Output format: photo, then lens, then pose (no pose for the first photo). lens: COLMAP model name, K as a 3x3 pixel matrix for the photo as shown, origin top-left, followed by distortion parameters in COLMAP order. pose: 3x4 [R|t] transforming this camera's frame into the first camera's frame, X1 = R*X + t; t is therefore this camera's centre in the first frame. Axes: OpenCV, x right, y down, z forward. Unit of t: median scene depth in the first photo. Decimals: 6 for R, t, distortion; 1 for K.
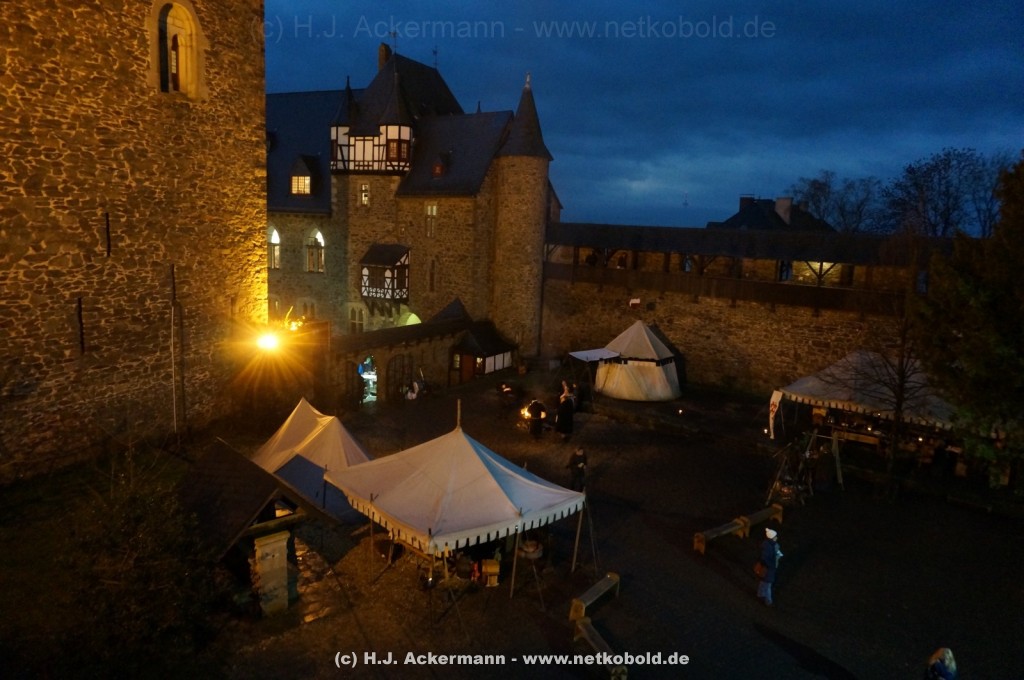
lens RADIAL K [[680.5, 0, 512.8], [0, 680.5, 340.3], [0, 0, 1]] dist [-0.018337, -0.001380]
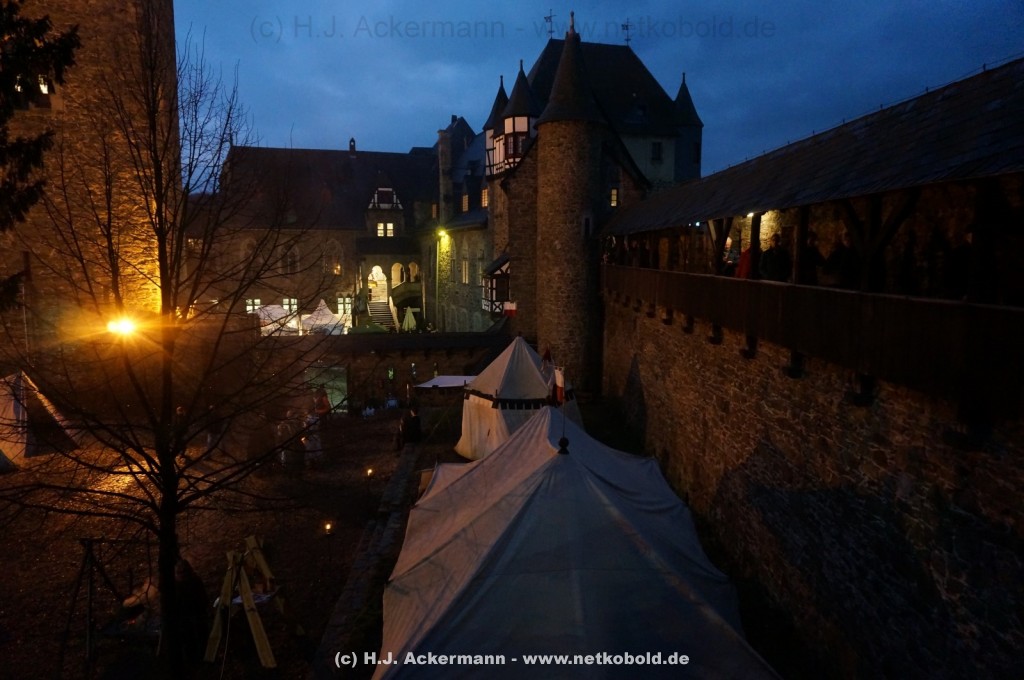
lens RADIAL K [[680.5, 0, 512.2], [0, 680.5, 340.1], [0, 0, 1]] dist [-0.018337, -0.001380]
pose [[0.681411, 0.053279, -0.729959, 0.536570], [-0.100407, 0.994722, -0.021125, -0.009780], [0.724981, 0.087688, 0.683164, 0.459208]]
